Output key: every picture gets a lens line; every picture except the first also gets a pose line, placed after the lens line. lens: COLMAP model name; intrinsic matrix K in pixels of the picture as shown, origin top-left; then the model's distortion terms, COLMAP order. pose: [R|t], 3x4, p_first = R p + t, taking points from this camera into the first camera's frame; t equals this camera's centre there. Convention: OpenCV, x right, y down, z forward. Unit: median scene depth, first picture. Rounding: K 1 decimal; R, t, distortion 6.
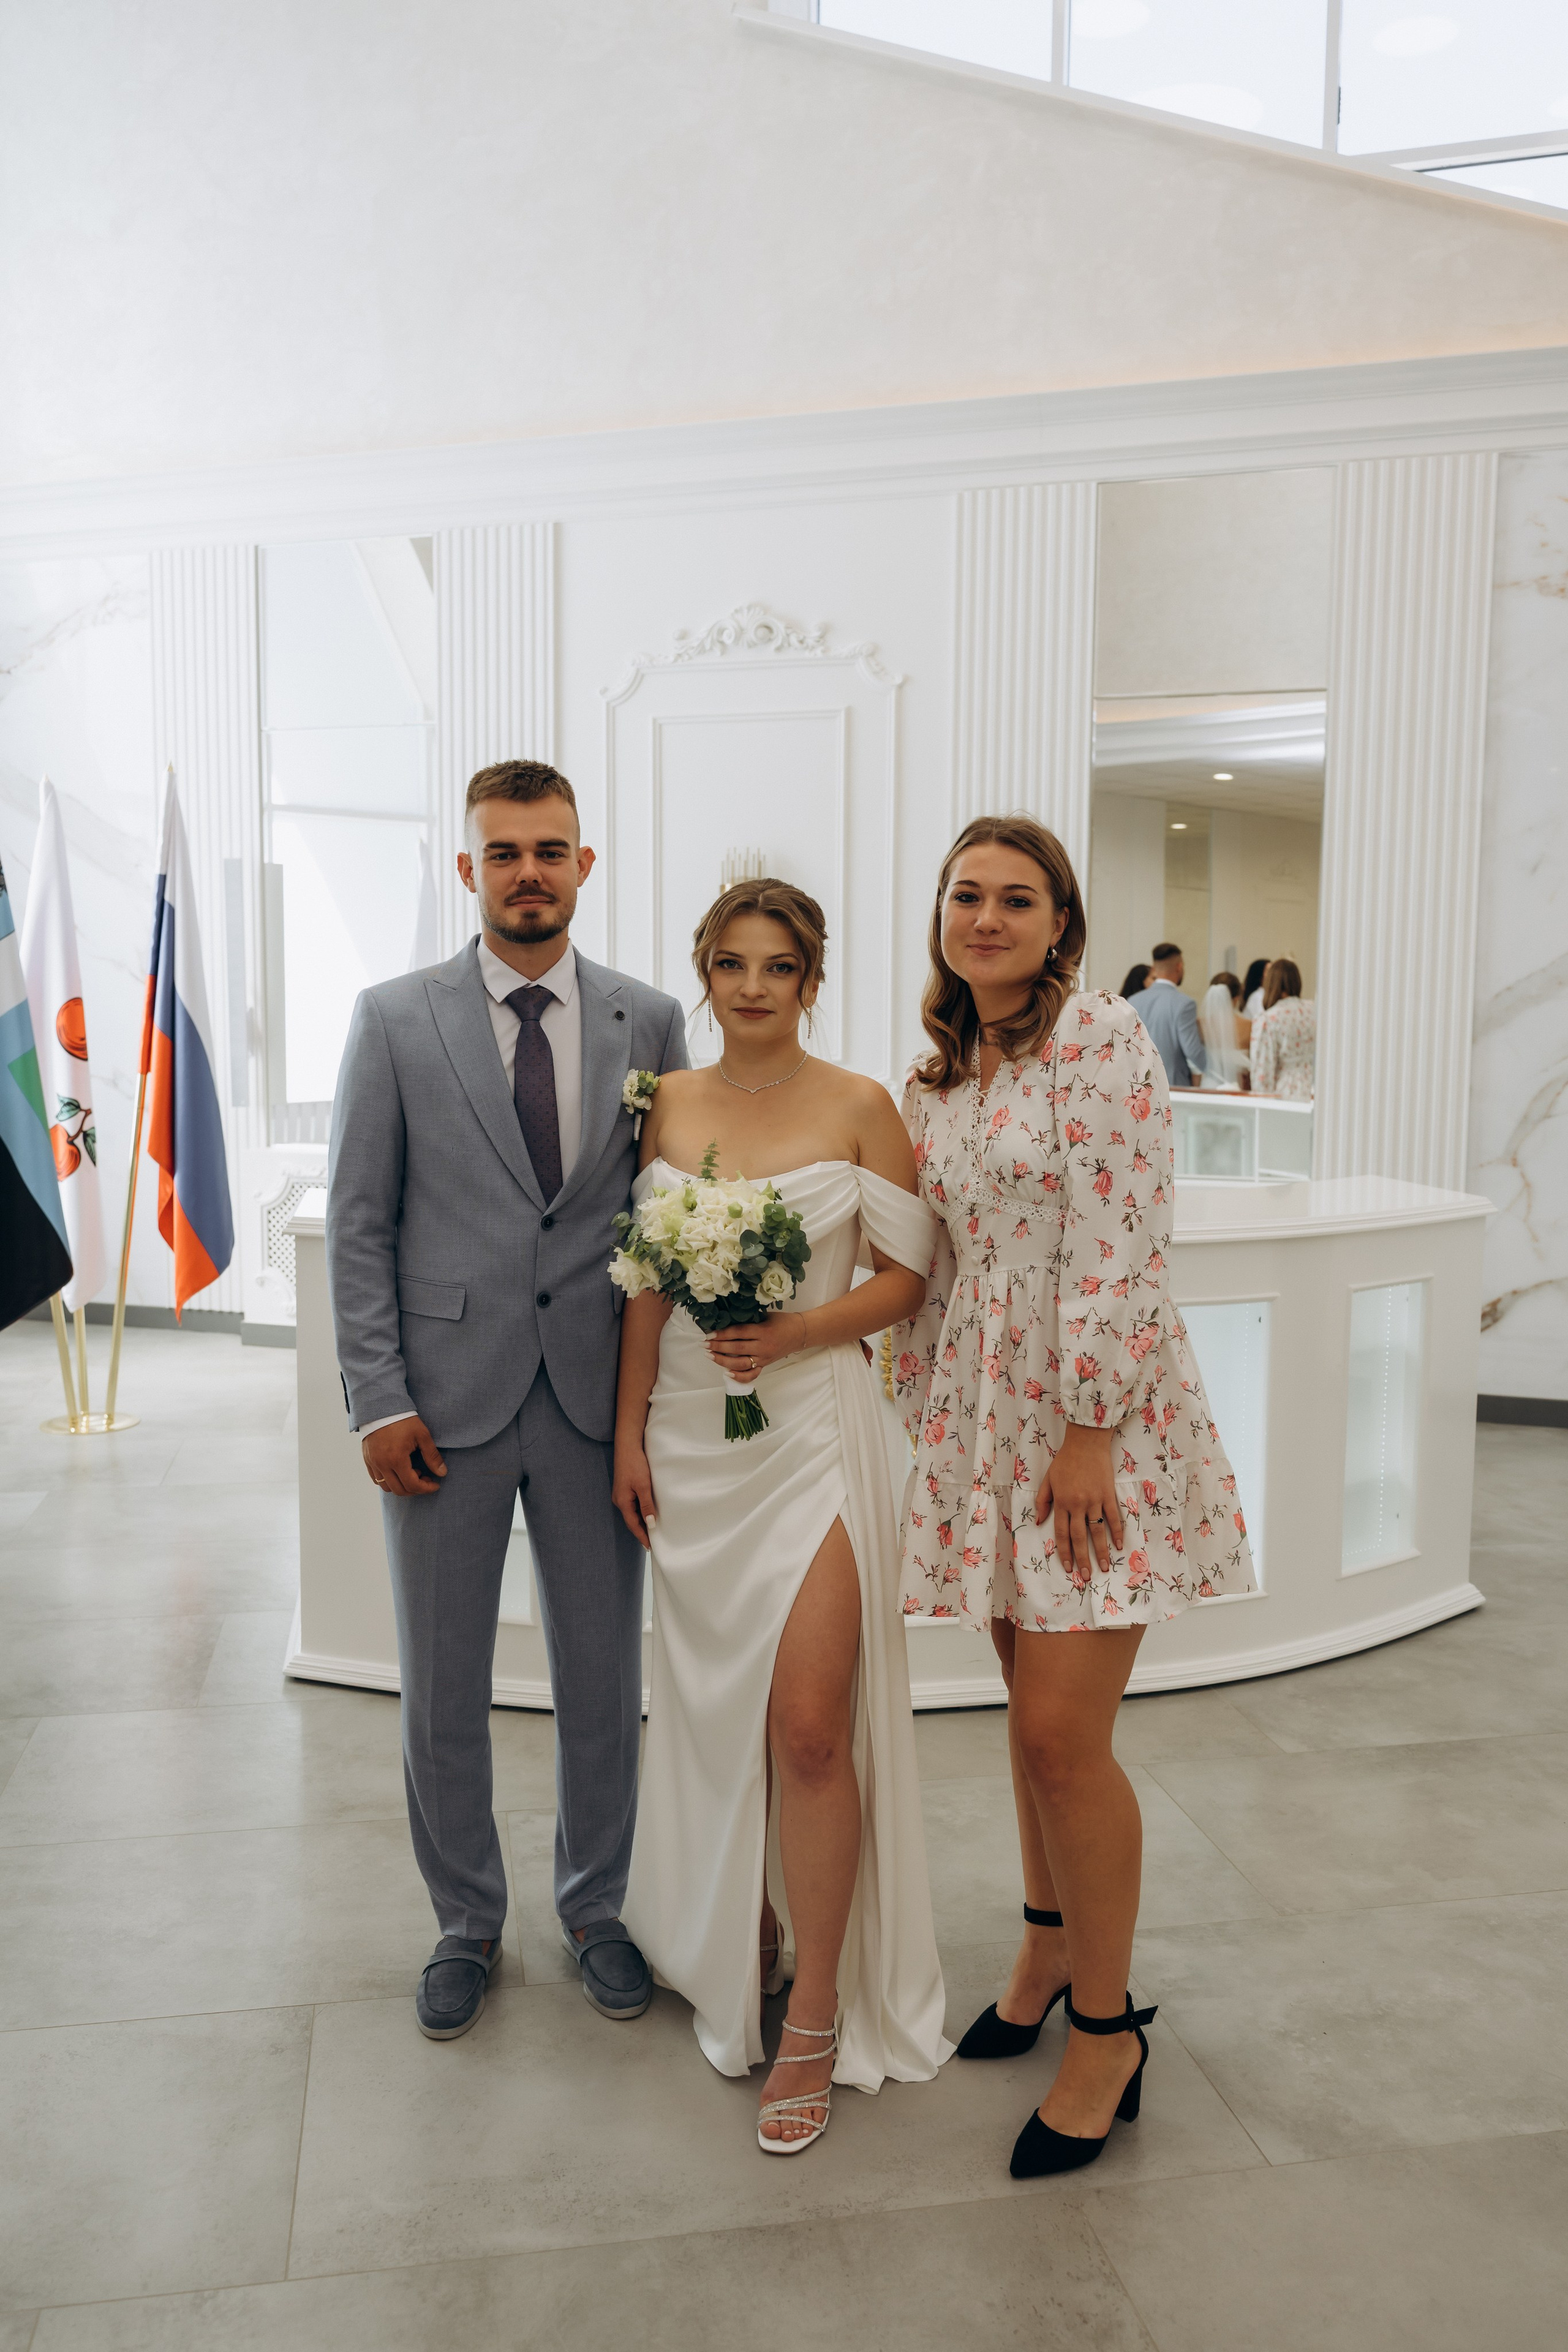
lens RADIAL K [[1885.2, 0, 787.5], [0, 1885.2, 1180.2], [0, 0, 1]] dist [0.002557, -0.004125]
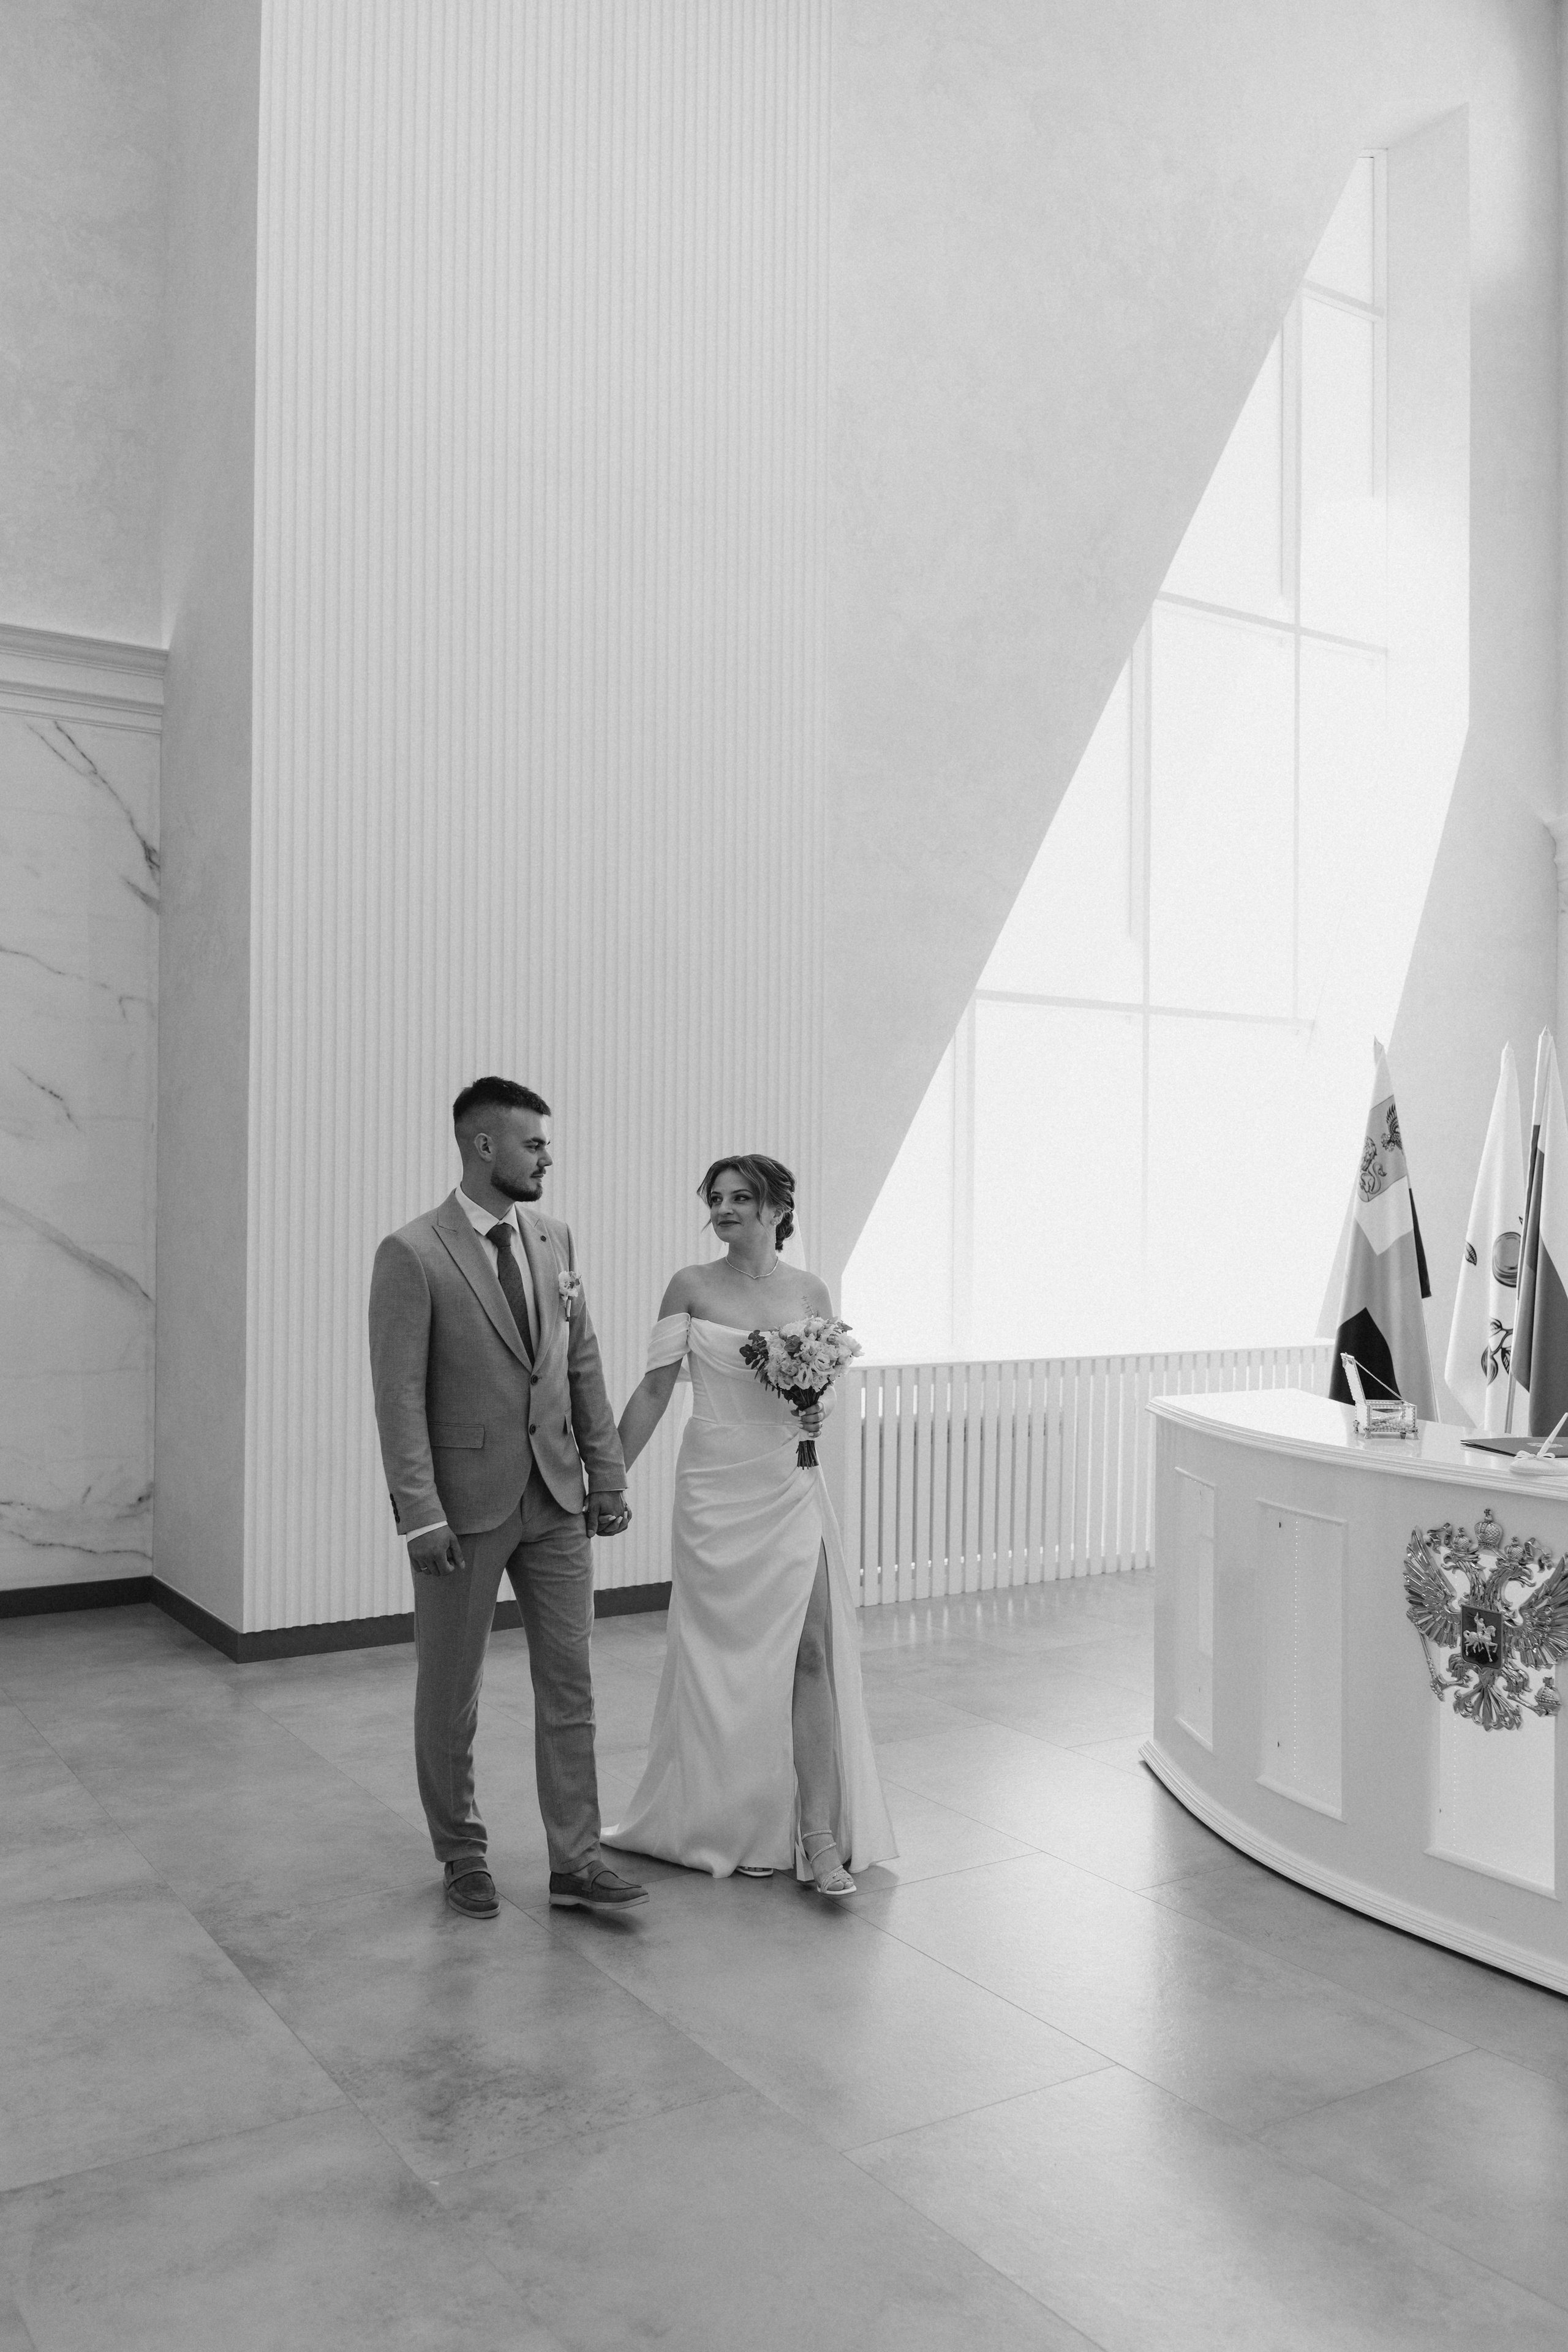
lens RADIAL K [[1892.5, 0, 784.9], [0, 1892.5, 1186.6], [0, 0, 1]] dist [0.002426, -0.001644]
pose [[0.371136, -0.010696, -0.928517, 0.558542], [-0.100570, 0.993589, -0.051644, -0.020738], [0.923116, 0.112548, 0.367681, 0.165411]]
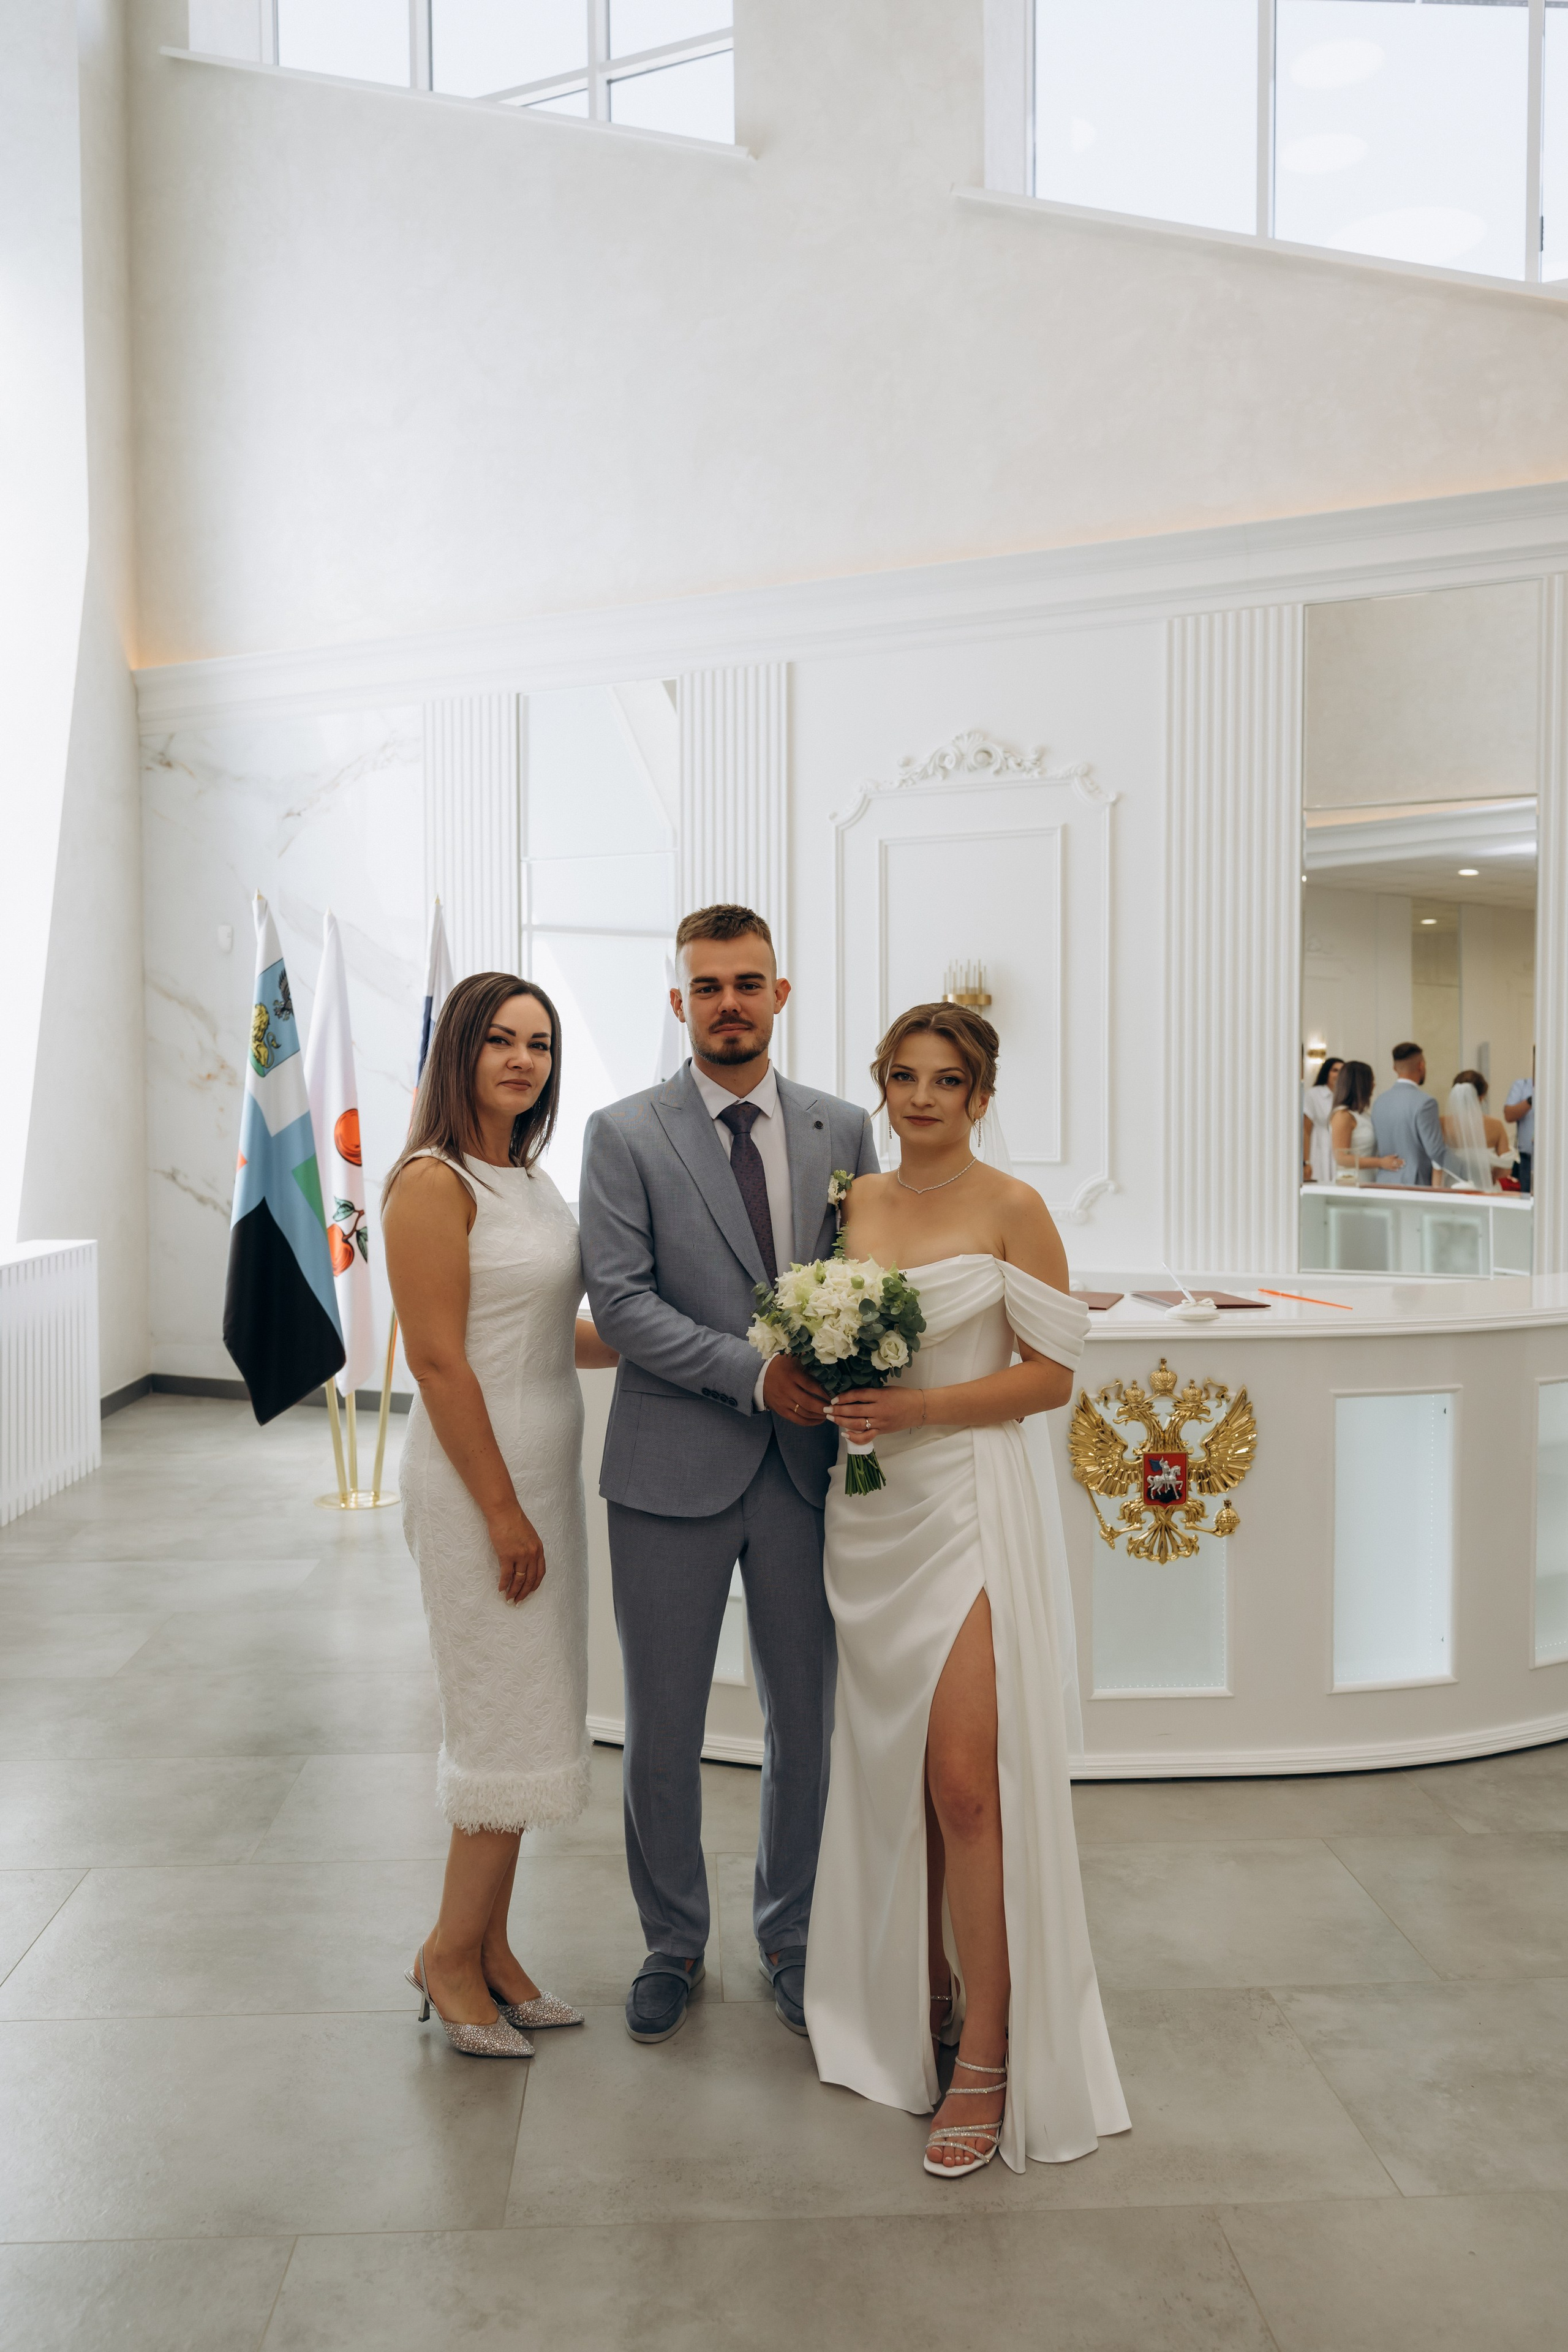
lens RADIAL K [[1888.7, 0, 784.5], [0, 1888.7, 1171.4], [0, 0, 1]] dist [0.003202, -0.004734]
pose [[0.990647, -0.005435, -0.136339, 0.022743], [-0.002442, 0.998340, -0.057547, 0.002366], [0.136426, 0.057342, 0.988989, -0.053546]]
